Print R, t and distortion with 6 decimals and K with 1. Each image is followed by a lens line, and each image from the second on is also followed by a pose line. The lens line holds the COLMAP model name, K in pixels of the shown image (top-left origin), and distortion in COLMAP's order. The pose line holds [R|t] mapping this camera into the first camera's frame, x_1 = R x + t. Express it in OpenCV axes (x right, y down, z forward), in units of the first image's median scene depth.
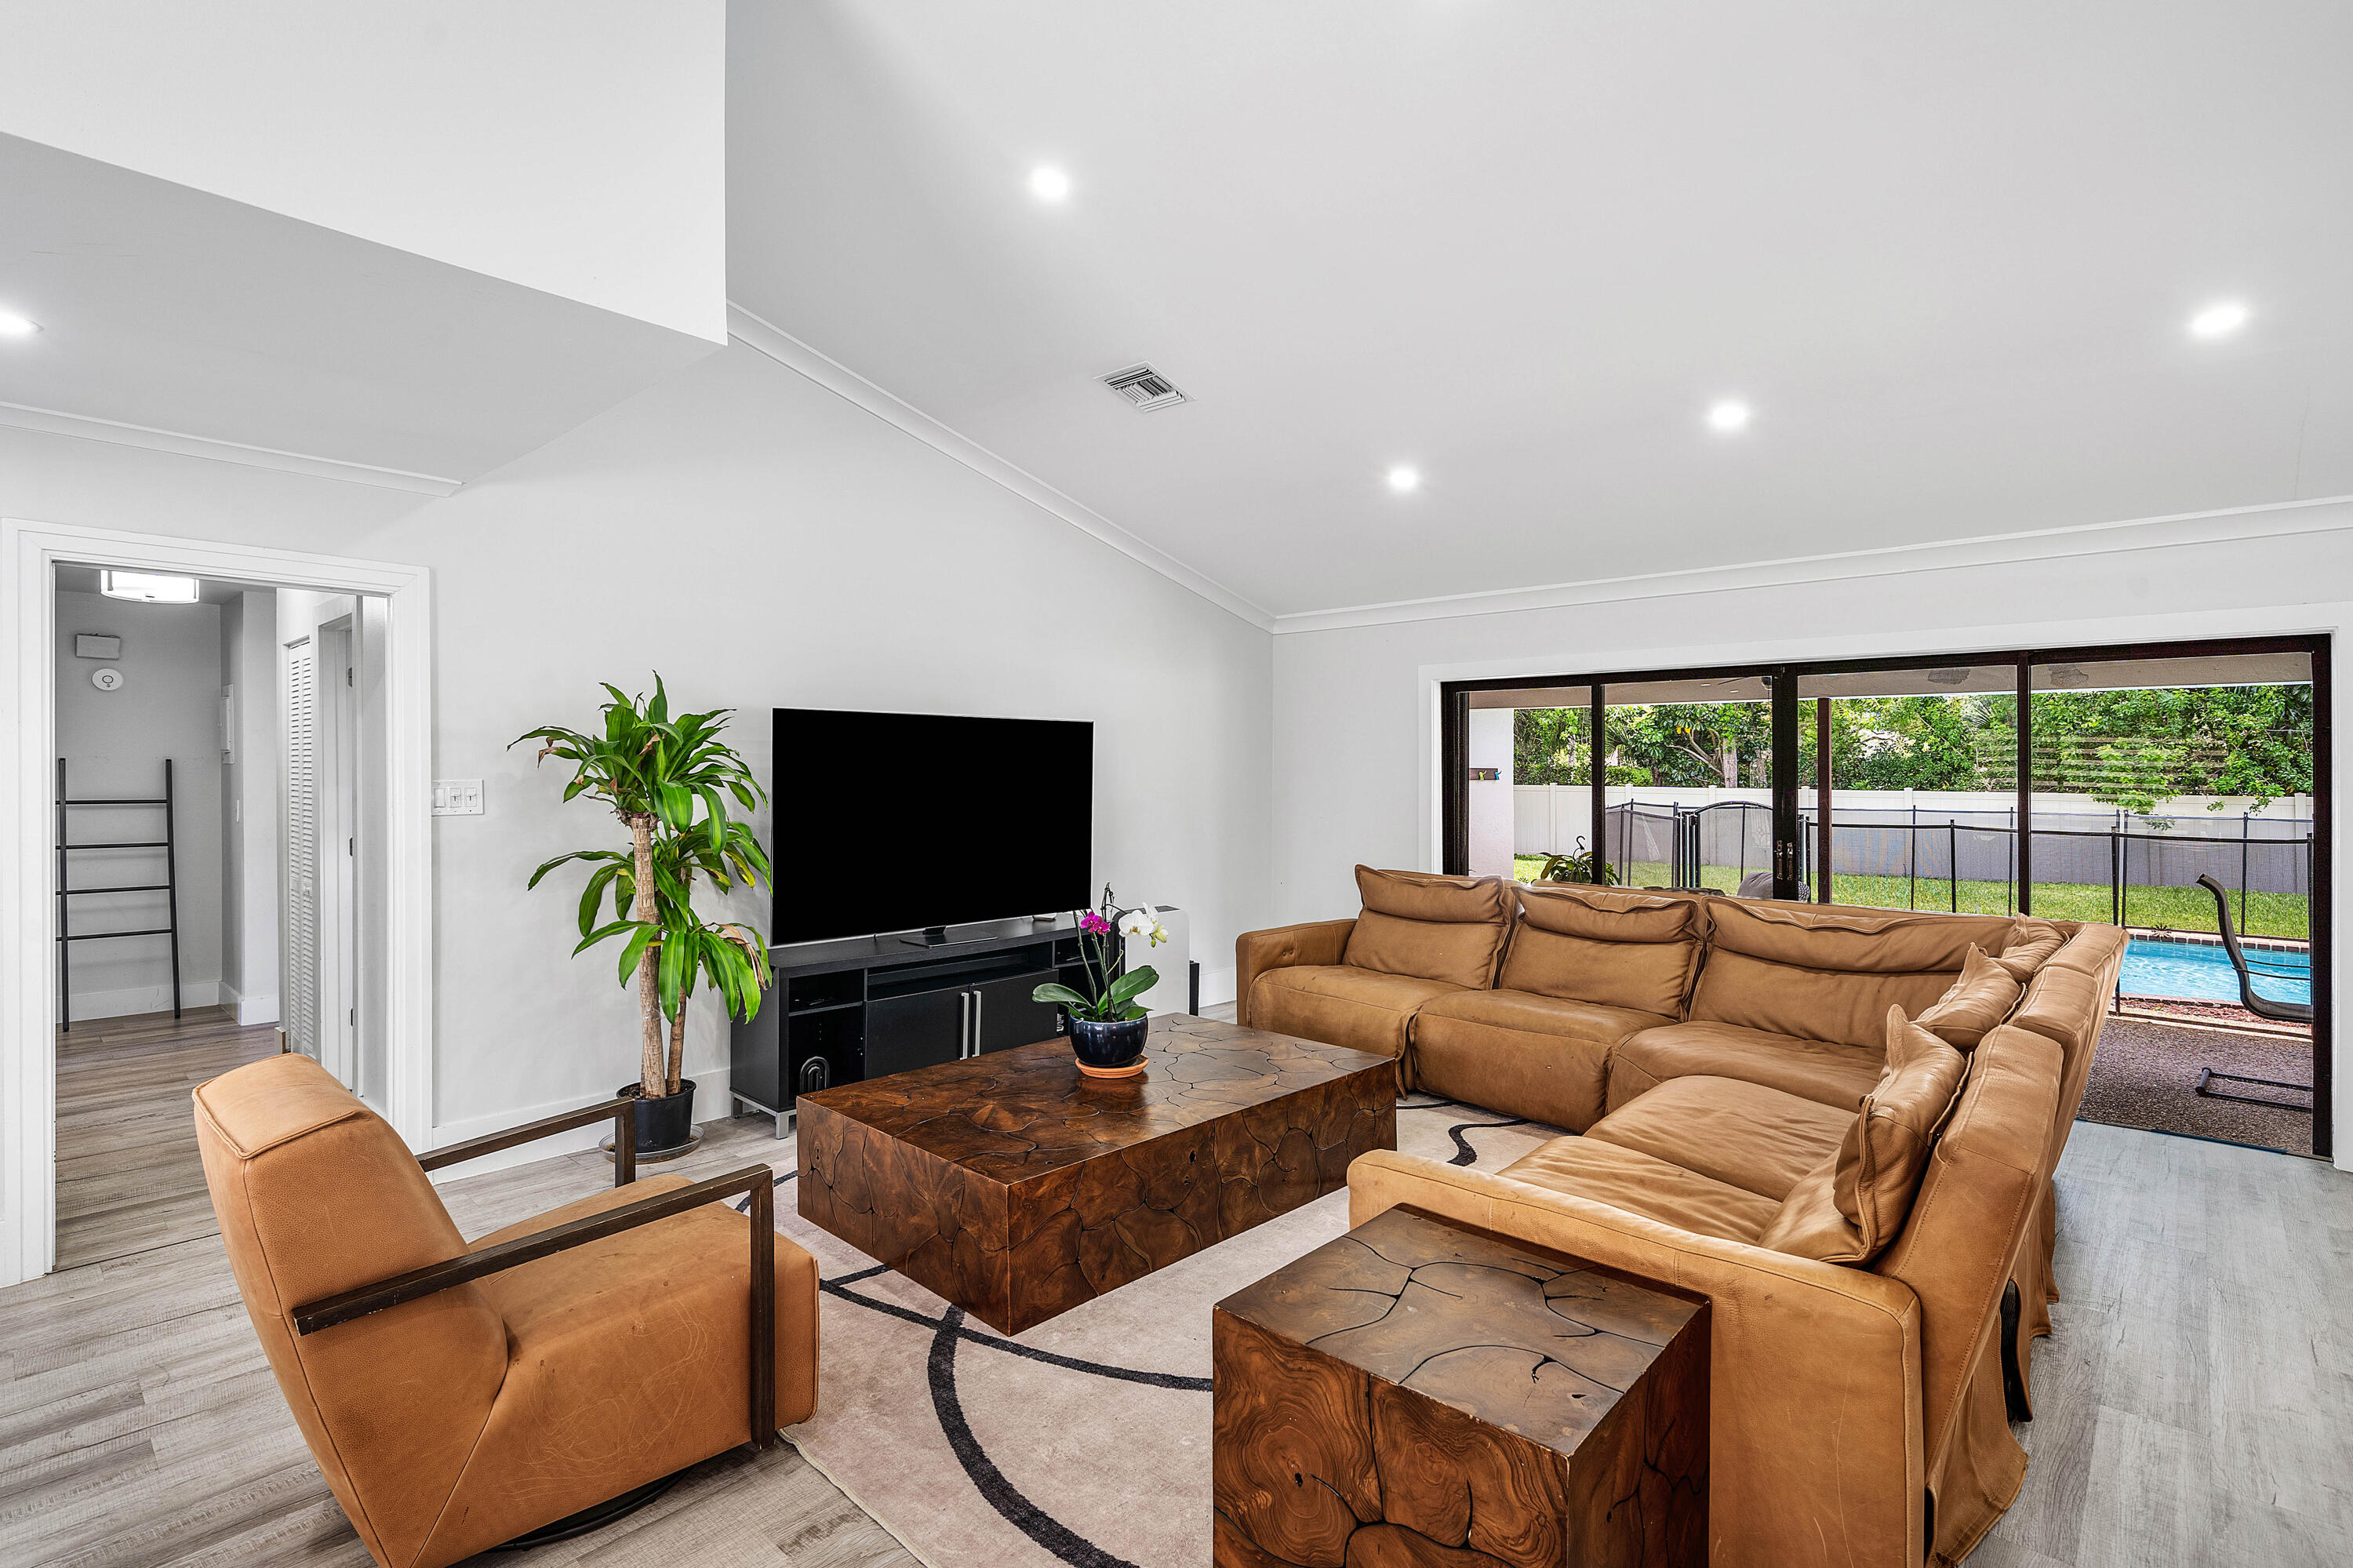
lens RADIAL K [[1097.9, 0, 1187.4], [0, 1097.9, 776.0], [0, 0, 1]] dist [-0.015231, 0.002707]
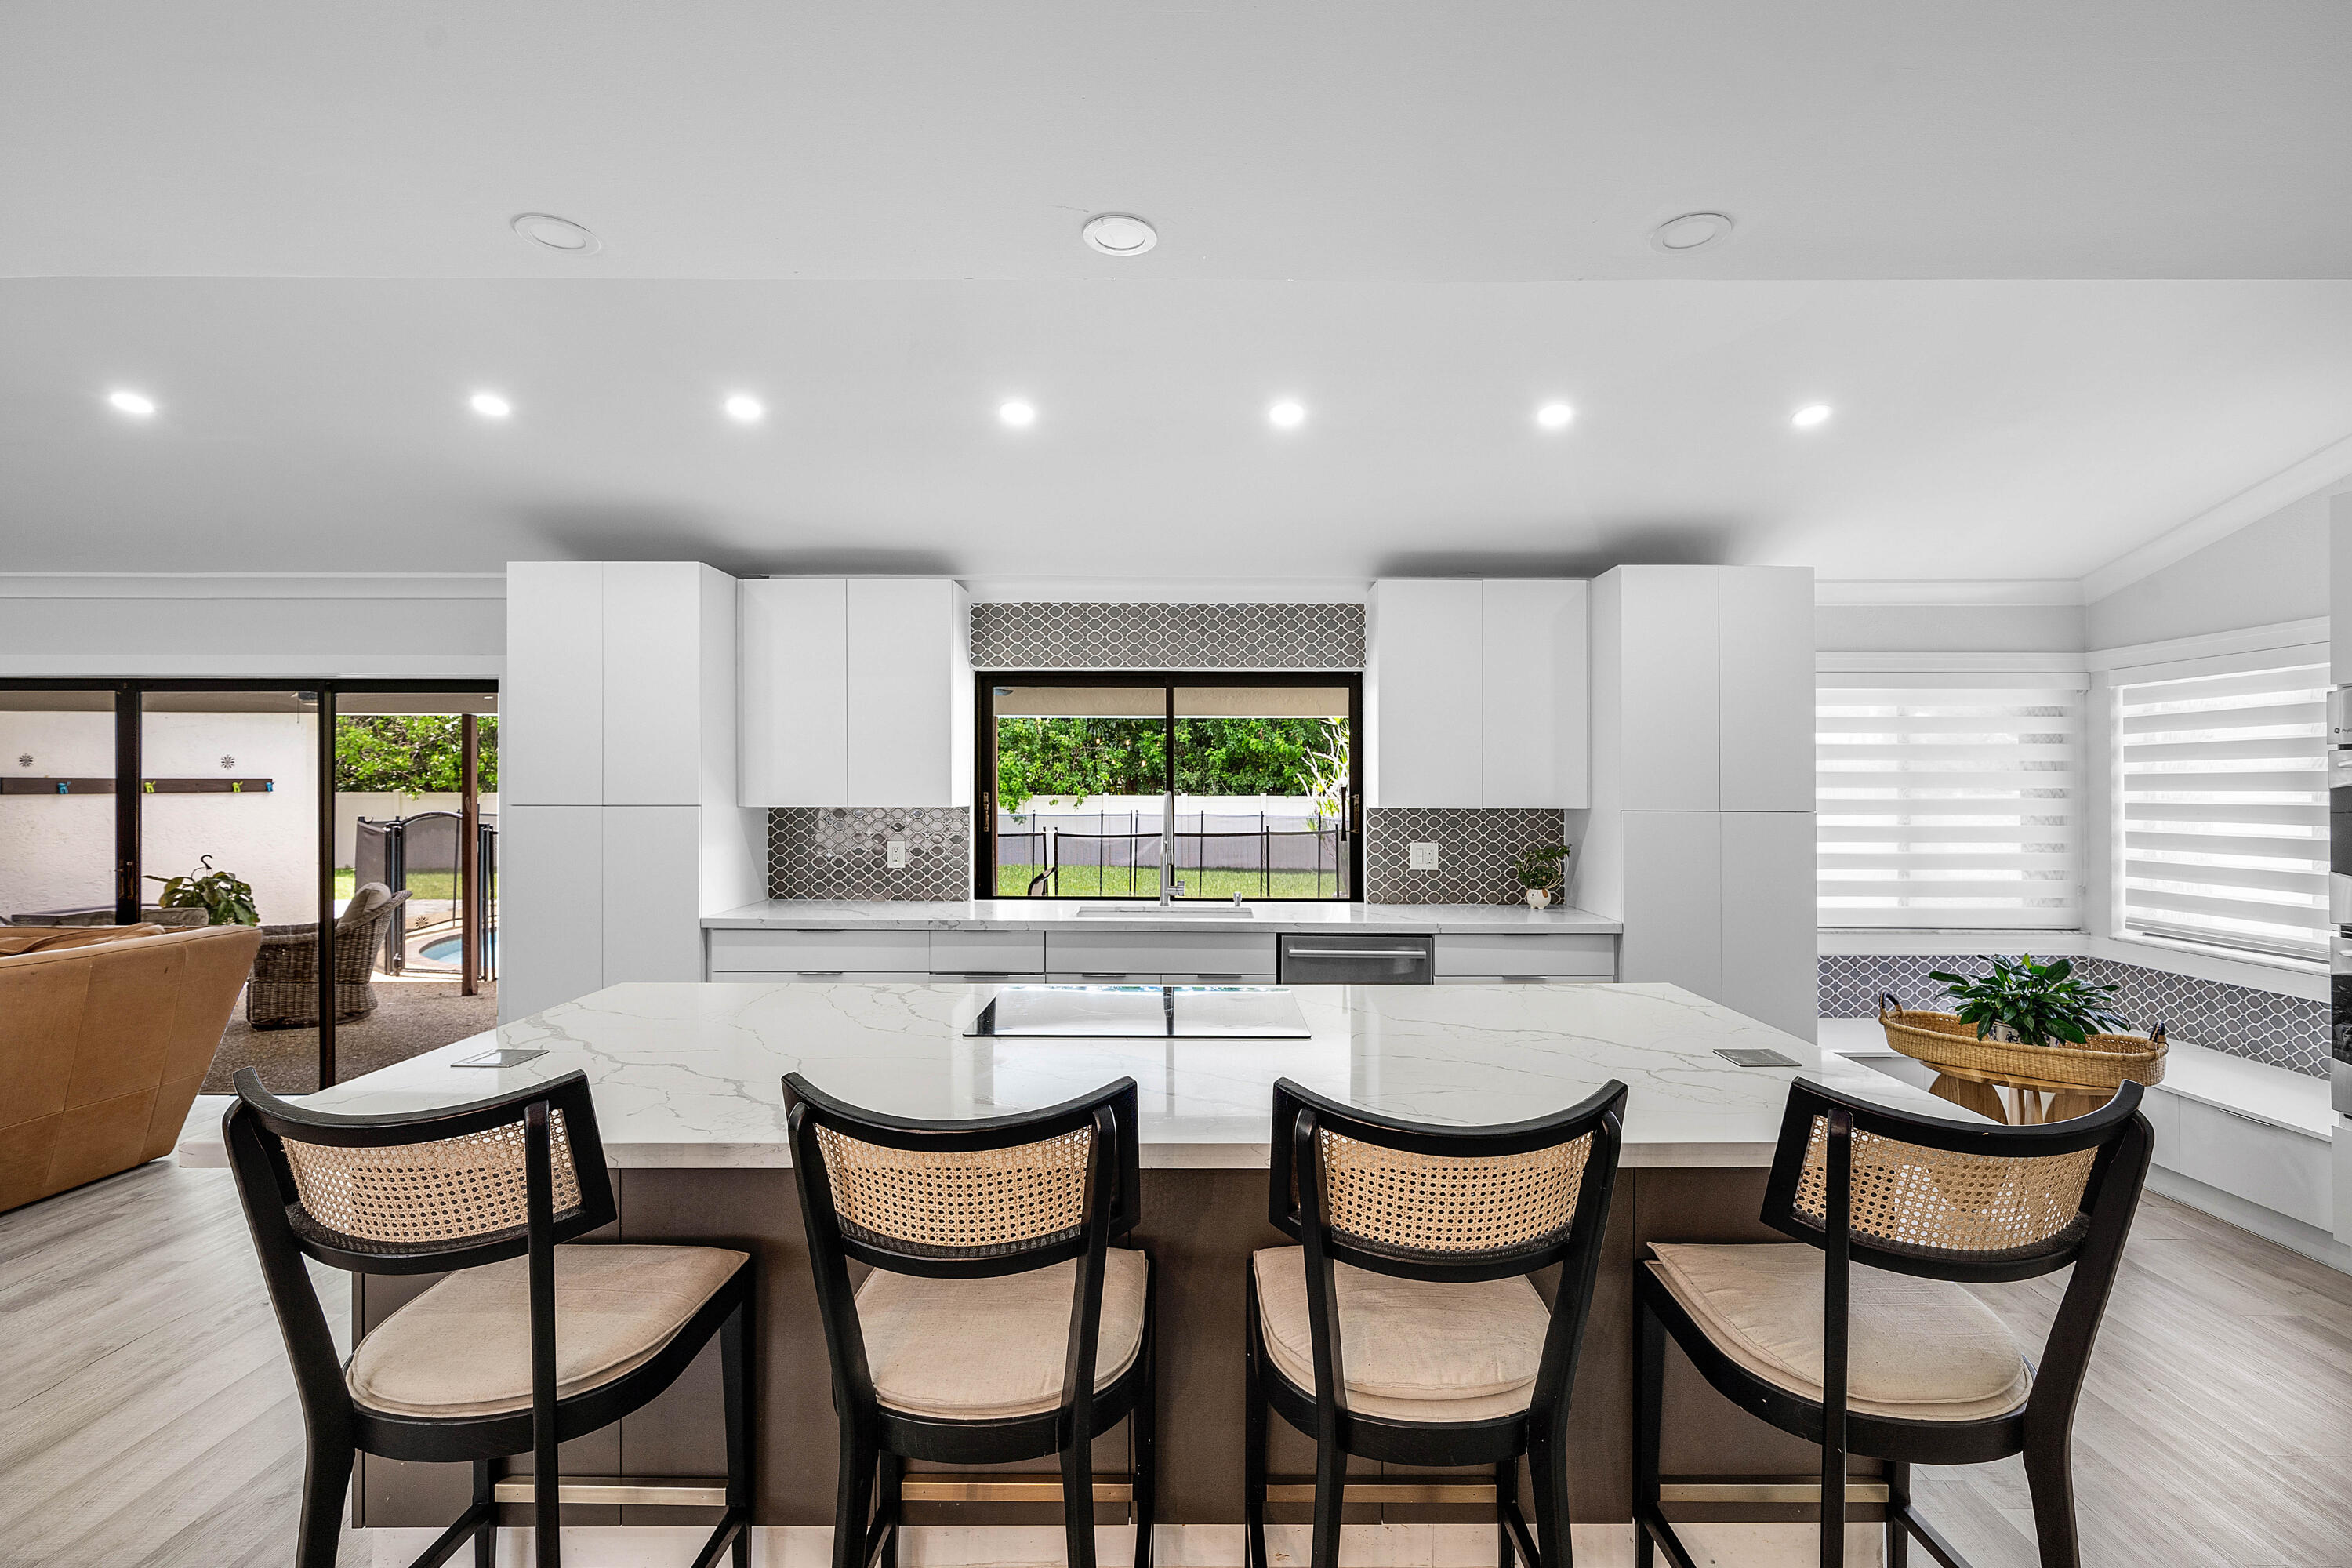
lens RADIAL K [[1083.6, 0, 1188.1], [0, 1083.6, 769.5], [0, 0, 1]] dist [-0.000145, -0.000319]
pose [[0.770252, 0.004738, 0.637722, 0.802975], [0.000296, 0.999970, -0.007787, -0.017269], [-0.637739, 0.006186, 0.770227, -0.407904]]
